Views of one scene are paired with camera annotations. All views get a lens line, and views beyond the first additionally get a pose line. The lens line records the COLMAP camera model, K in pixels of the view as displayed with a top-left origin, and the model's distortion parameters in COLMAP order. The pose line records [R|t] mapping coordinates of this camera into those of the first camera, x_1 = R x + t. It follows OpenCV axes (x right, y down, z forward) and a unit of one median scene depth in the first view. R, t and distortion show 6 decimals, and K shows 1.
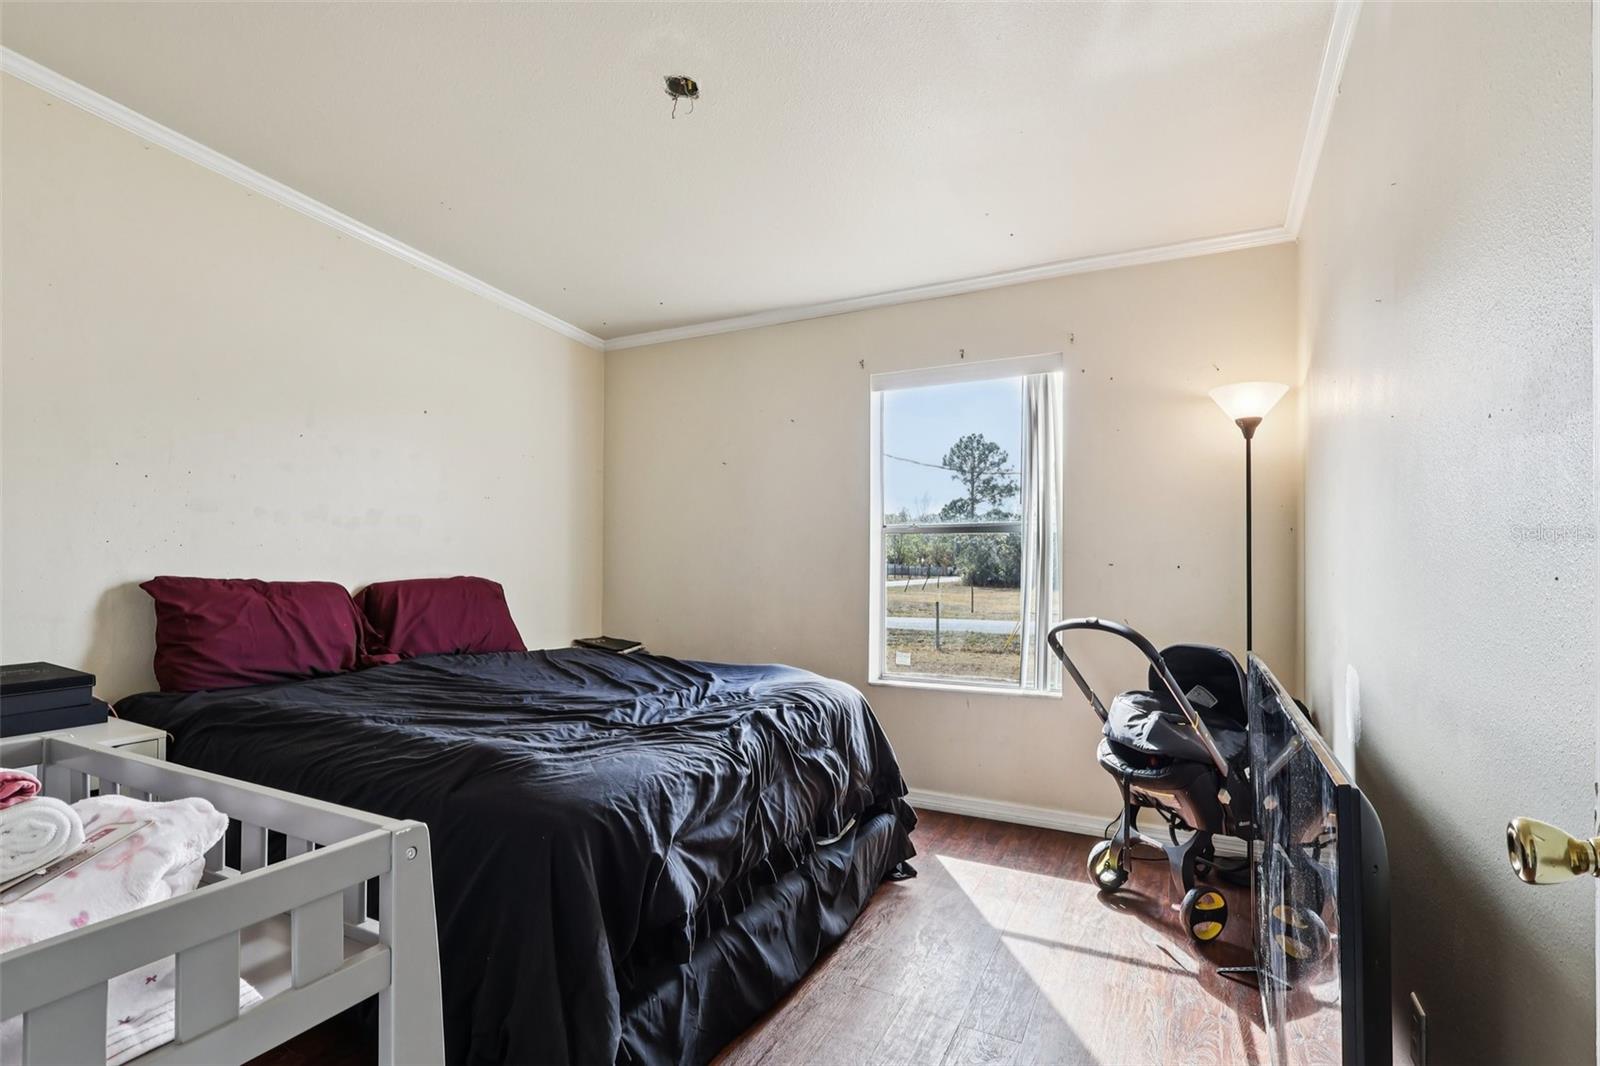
lens RADIAL K [[757.2, 0, 802.5], [0, 757.2, 519.4], [0, 0, 1]] dist [-0.000536, 0.000646]
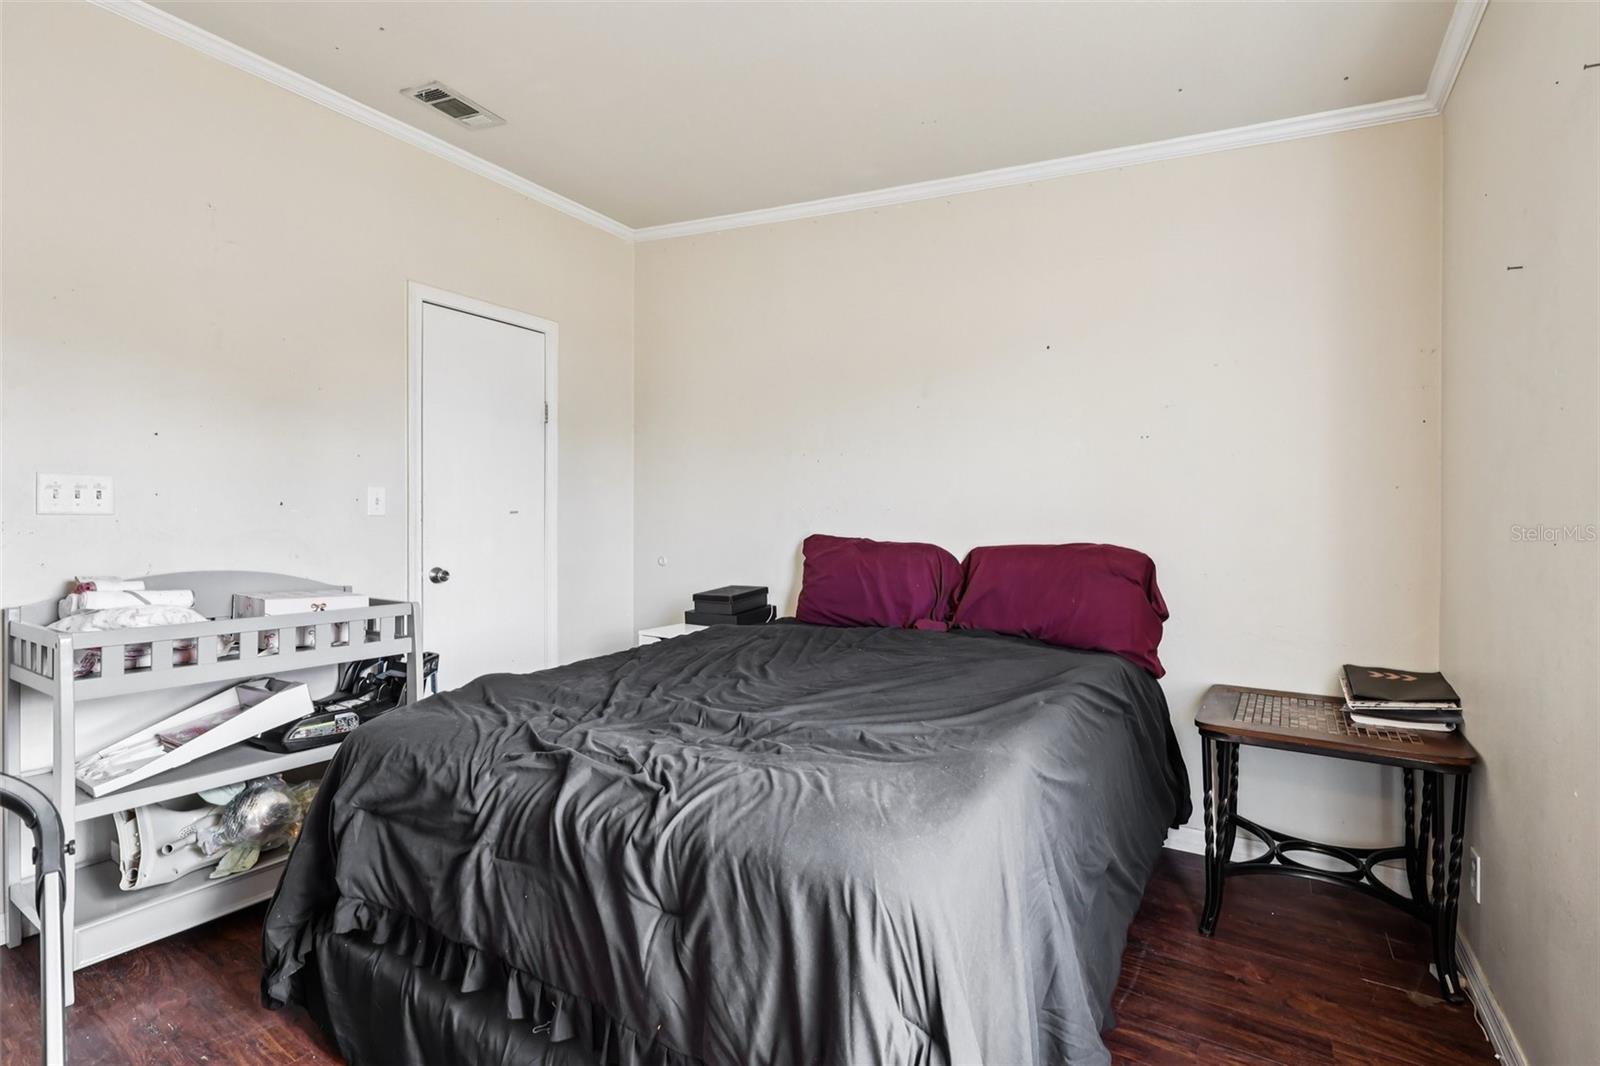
lens RADIAL K [[757.2, 0, 802.5], [0, 757.2, 519.4], [0, 0, 1]] dist [-0.000536, 0.000646]
pose [[-0.070621, -0.007305, -0.997476, 0.414729], [0.051188, 0.998629, -0.010938, 0.051908], [0.996189, -0.051831, -0.070150, 0.897027]]
